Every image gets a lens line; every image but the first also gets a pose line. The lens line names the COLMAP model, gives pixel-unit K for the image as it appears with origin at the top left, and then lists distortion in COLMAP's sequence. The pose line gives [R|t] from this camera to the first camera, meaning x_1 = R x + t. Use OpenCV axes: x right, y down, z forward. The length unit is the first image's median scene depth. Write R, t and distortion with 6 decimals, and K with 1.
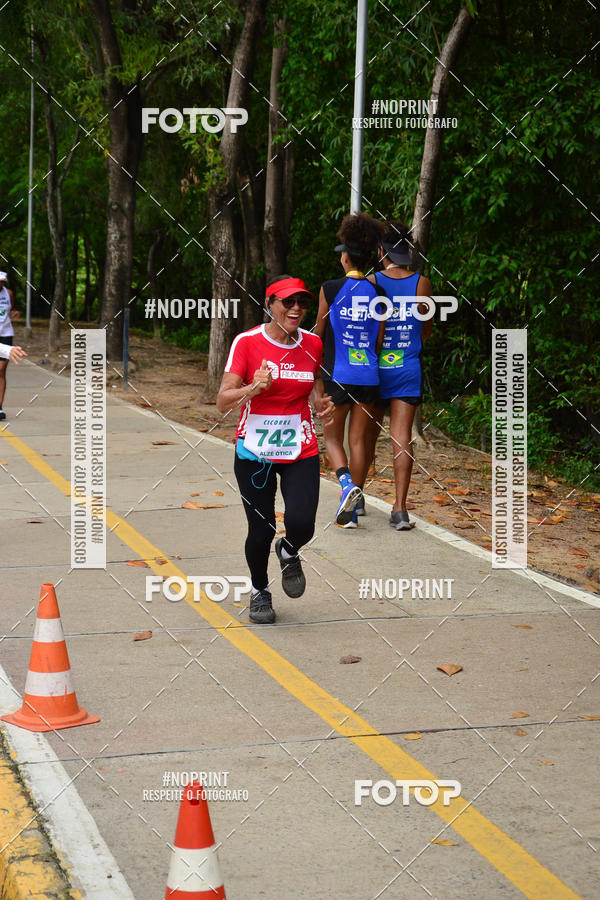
lens RADIAL K [[2143.3, 0, 300.0], [0, 2143.3, 450.0], [0, 0, 1]] dist [0.013415, 0.321653]
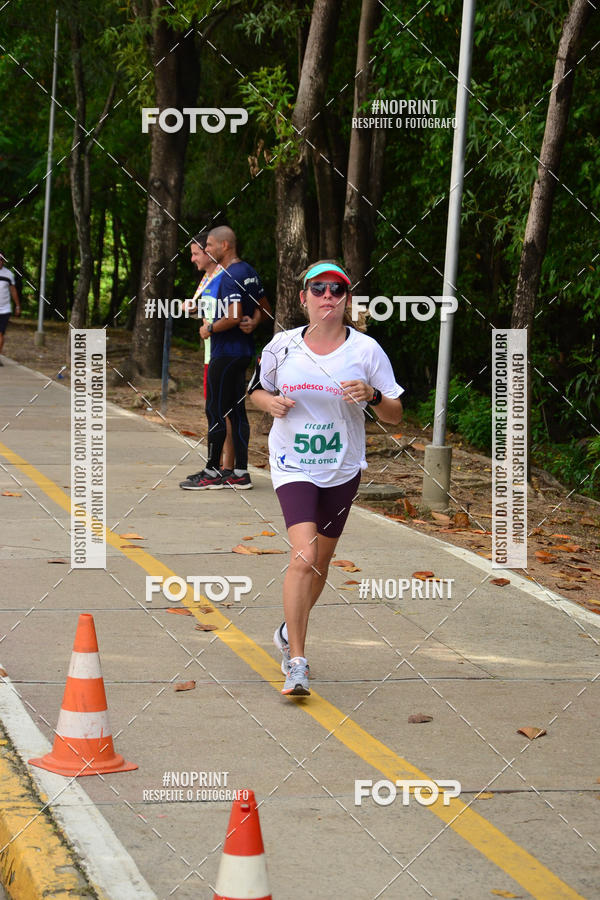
lens RADIAL K [[2141.4, 0, 342.0], [0, 2141.4, 479.8], [0, 0, 1]] dist [0.015995, 0.152352]
pose [[0.999356, 0.034690, -0.009221, -0.006428], [-0.034601, 0.999355, 0.009585, -0.012771], [0.009547, -0.009260, 0.999912, 0.191408]]
